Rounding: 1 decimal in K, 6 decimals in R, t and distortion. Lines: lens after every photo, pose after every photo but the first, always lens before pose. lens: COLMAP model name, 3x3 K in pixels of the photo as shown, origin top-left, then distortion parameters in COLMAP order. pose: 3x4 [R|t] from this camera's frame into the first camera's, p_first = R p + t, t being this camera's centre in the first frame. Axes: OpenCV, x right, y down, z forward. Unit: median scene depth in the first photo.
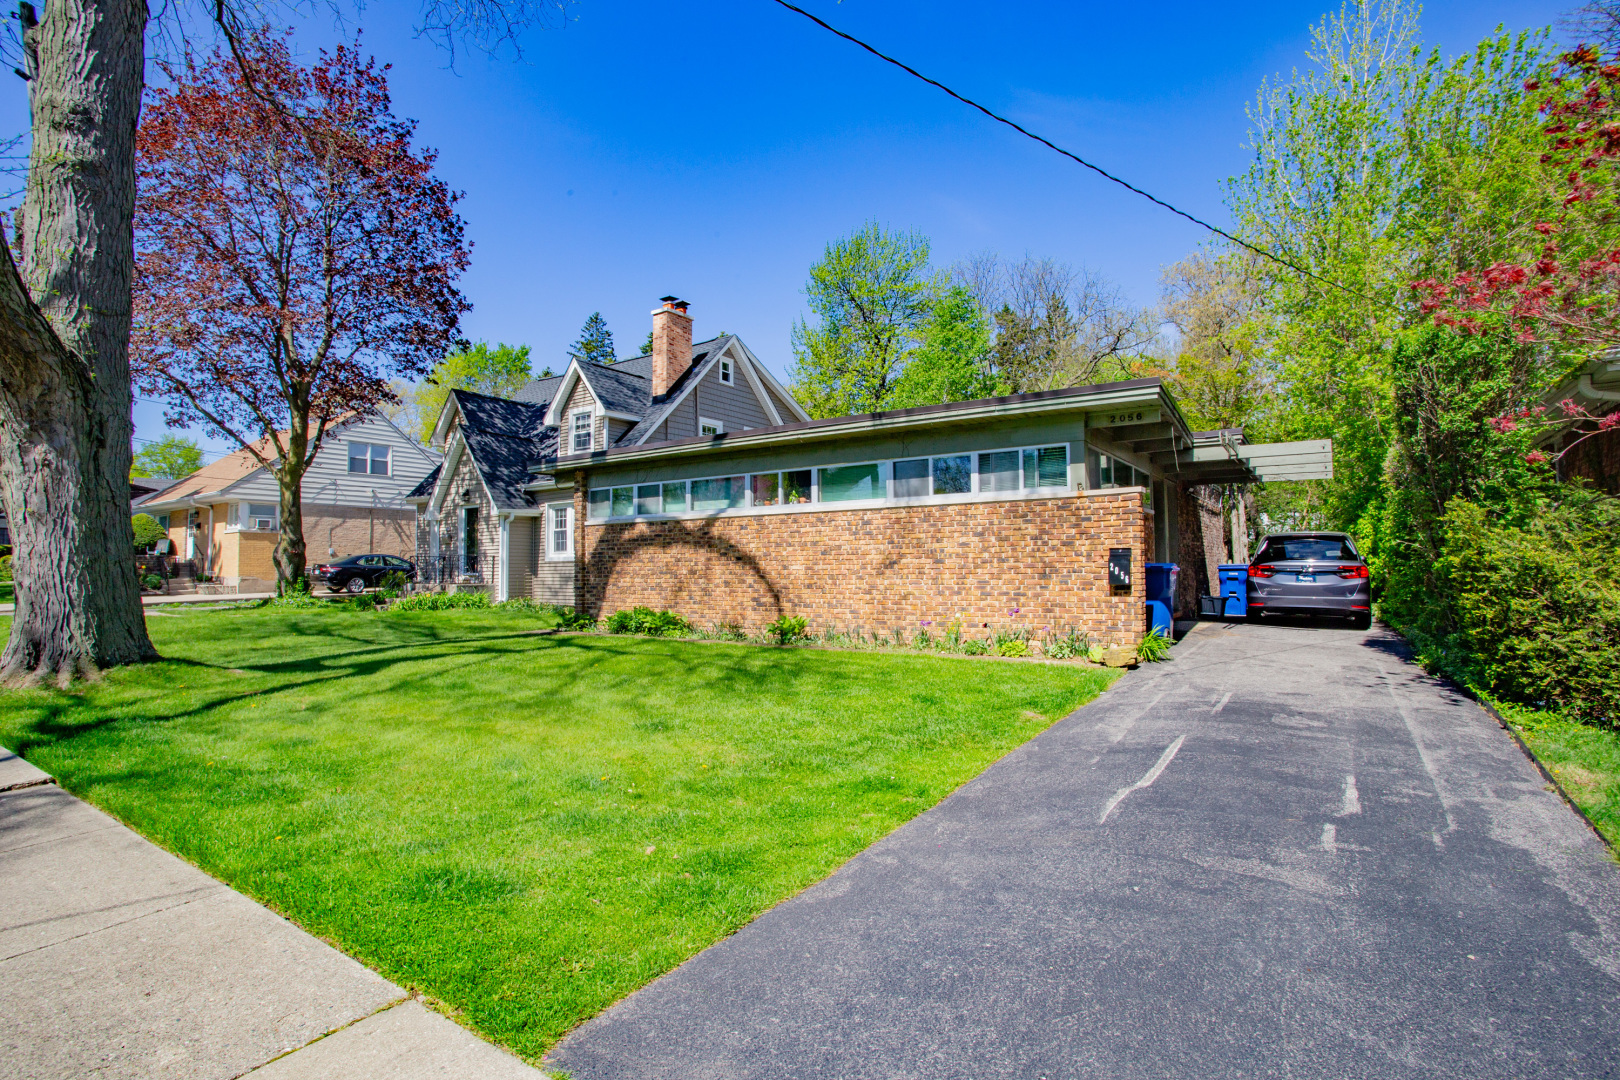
lens RADIAL K [[788.7, 0, 810.0], [0, 788.7, 540.0], [0, 0, 1]] dist [-0.093441, 0.043423]
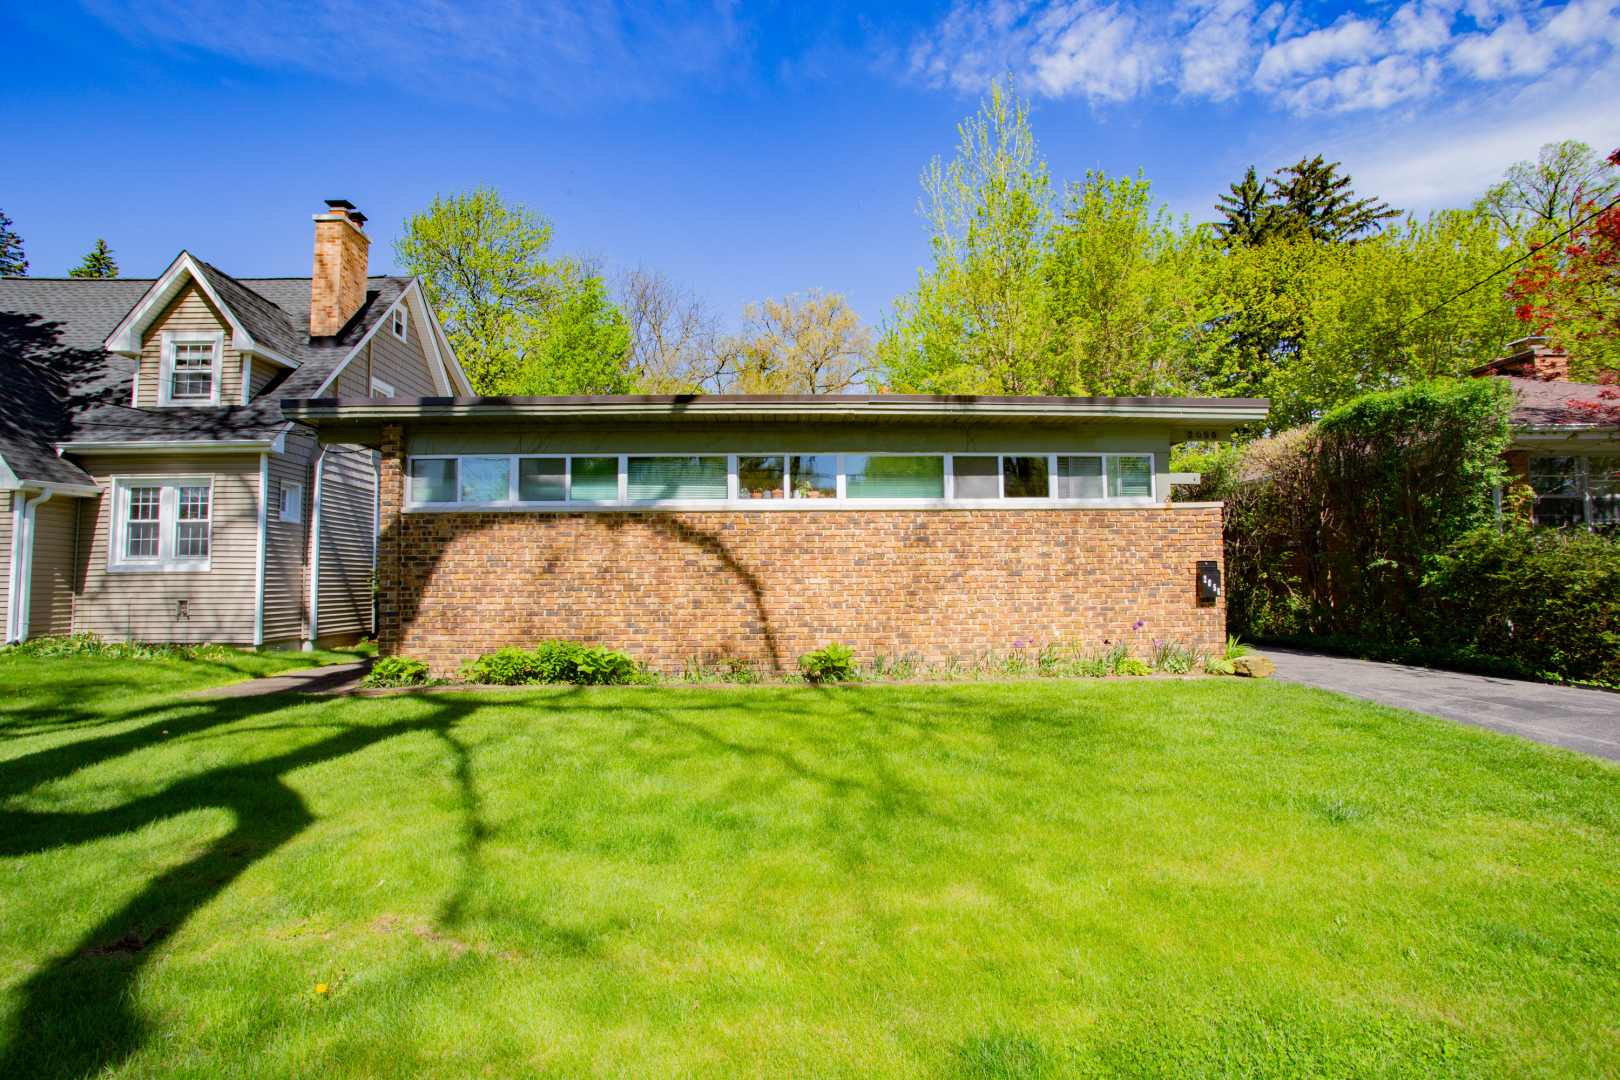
lens RADIAL K [[788.7, 0, 810.0], [0, 788.7, 540.0], [0, 0, 1]] dist [-0.093441, 0.043423]
pose [[0.800046, 0.032975, 0.599031, -0.465640], [-0.019127, 0.999383, -0.029468, 0.016977], [-0.599633, 0.012118, 0.800183, 0.373114]]
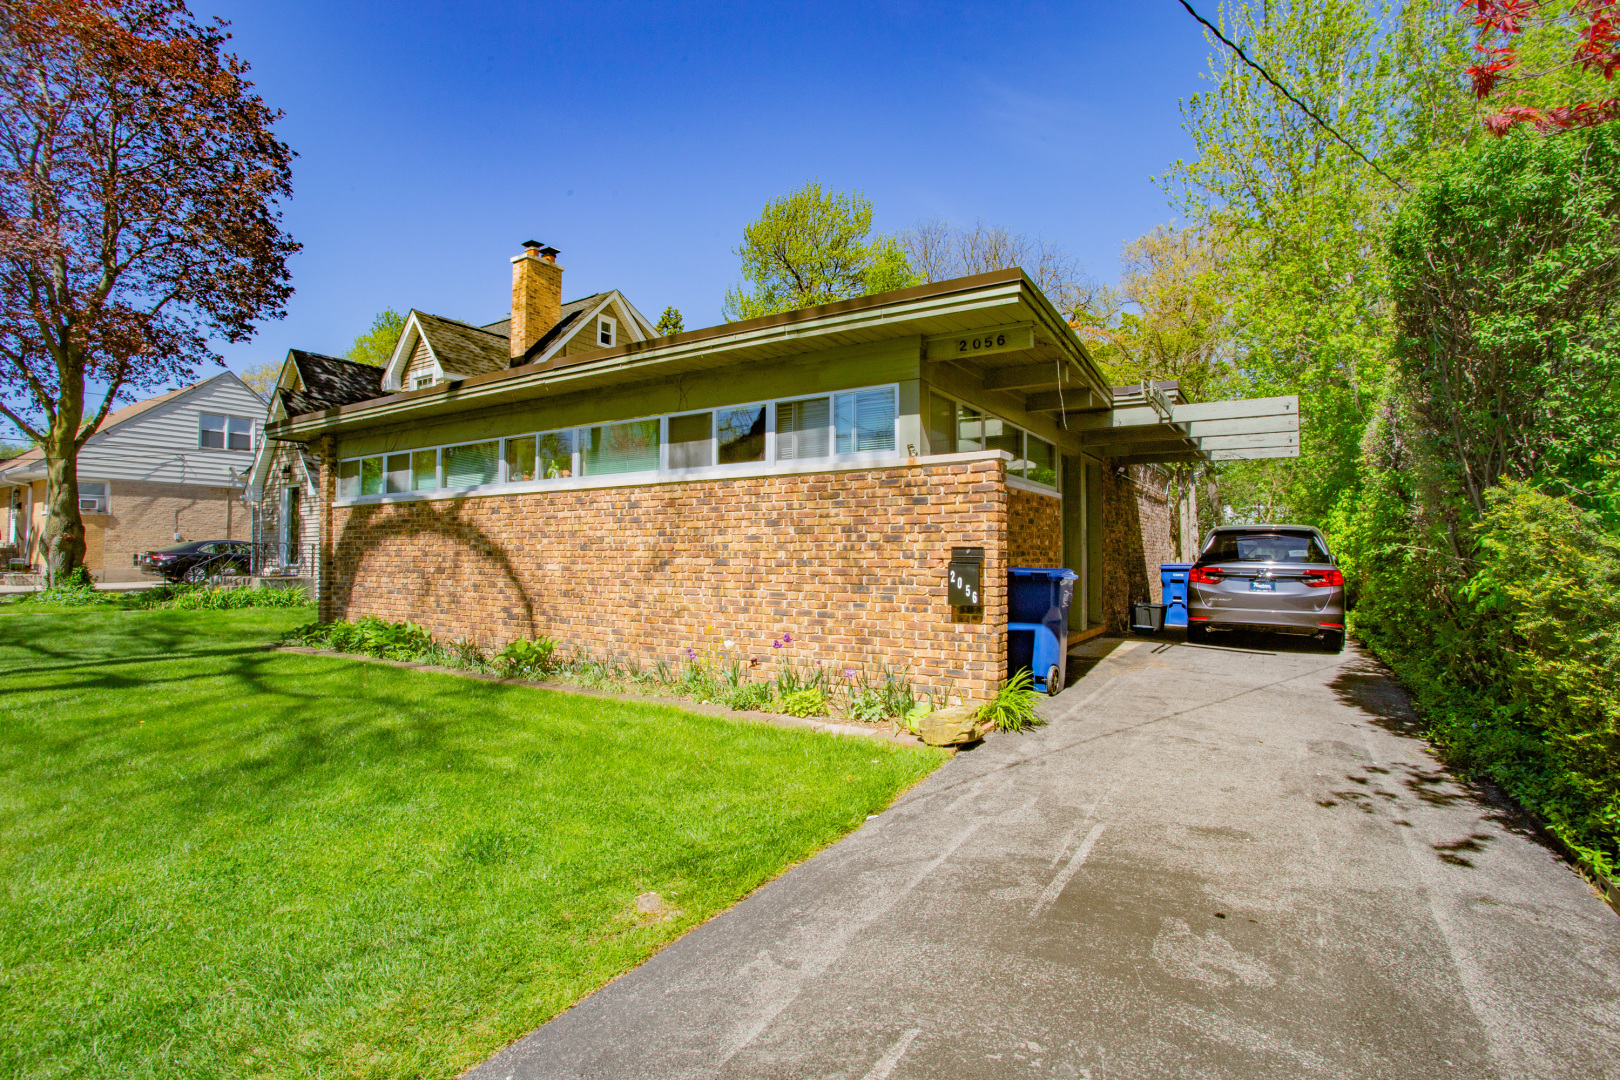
lens RADIAL K [[788.7, 0, 810.0], [0, 788.7, 540.0], [0, 0, 1]] dist [-0.093441, 0.043423]
pose [[0.999350, 0.009591, 0.034741, 0.185011], [-0.010109, 0.999840, 0.014759, -0.002612], [-0.034594, -0.015101, 0.999287, 0.272061]]
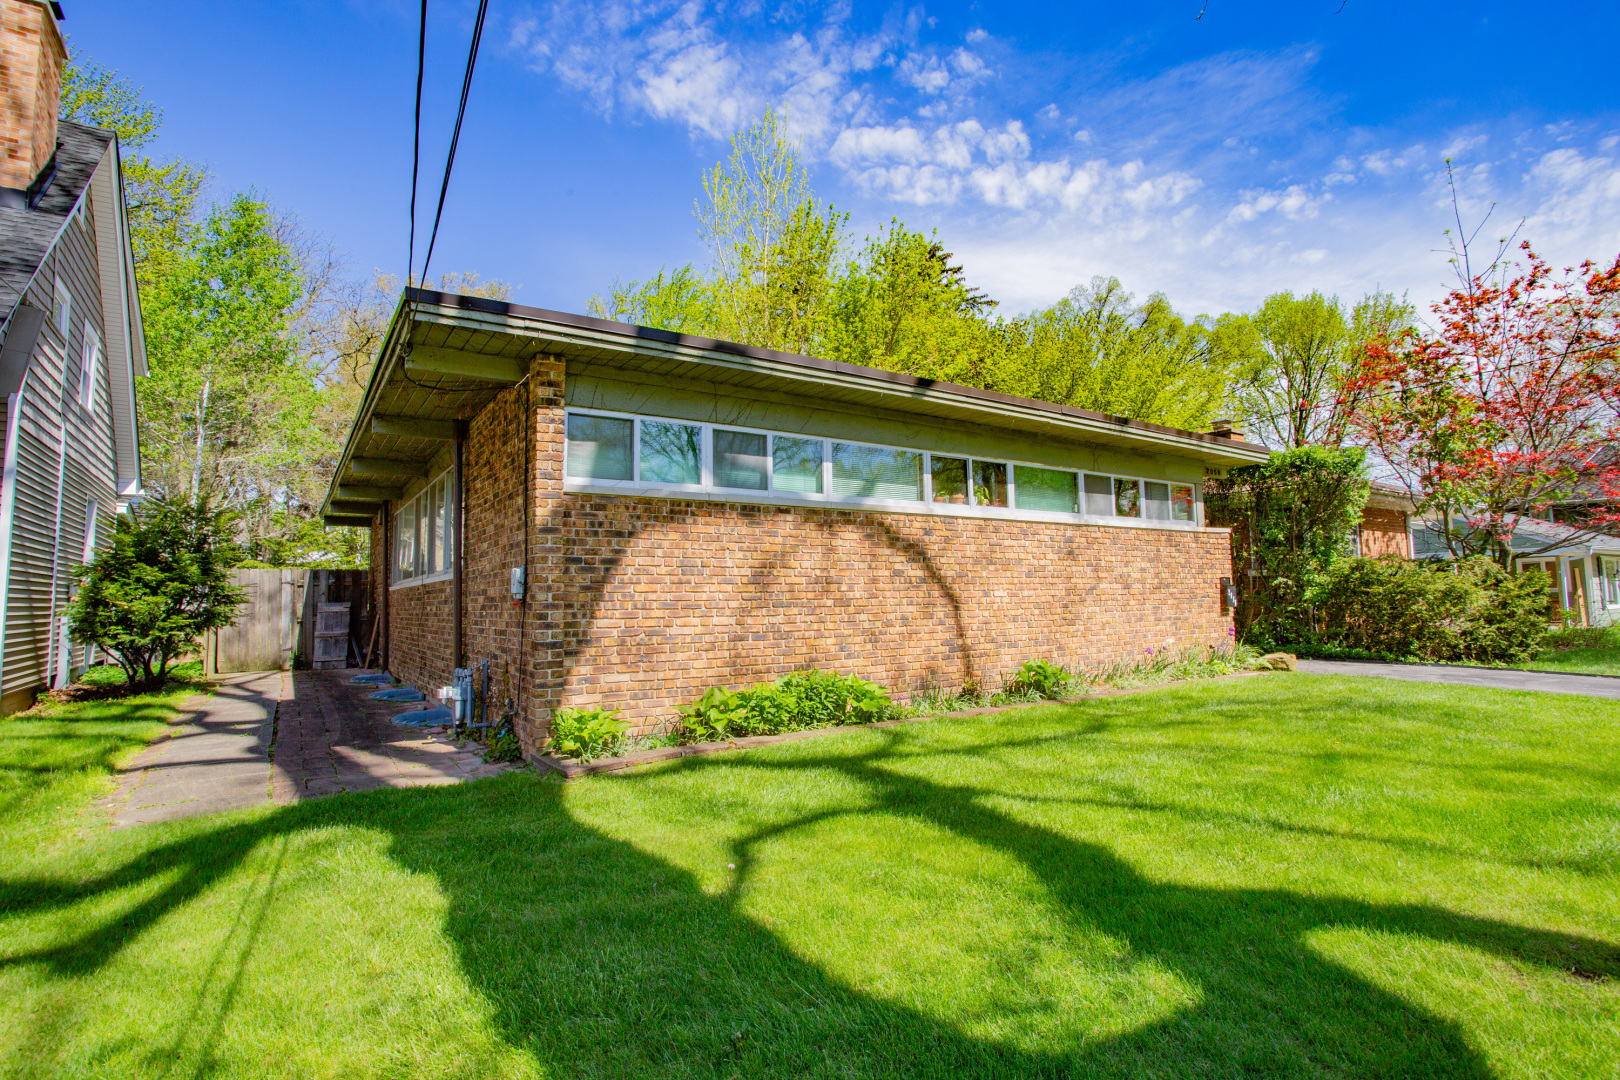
lens RADIAL K [[824.6, 0, 810.0], [0, 824.6, 540.0], [0, 0, 1]] dist [-0.076771, 0.052174]
pose [[0.356936, 0.074361, 0.931164, -0.757205], [-0.017990, 0.997189, -0.072738, 0.041873], [-0.933955, 0.009211, 0.357271, 0.858437]]
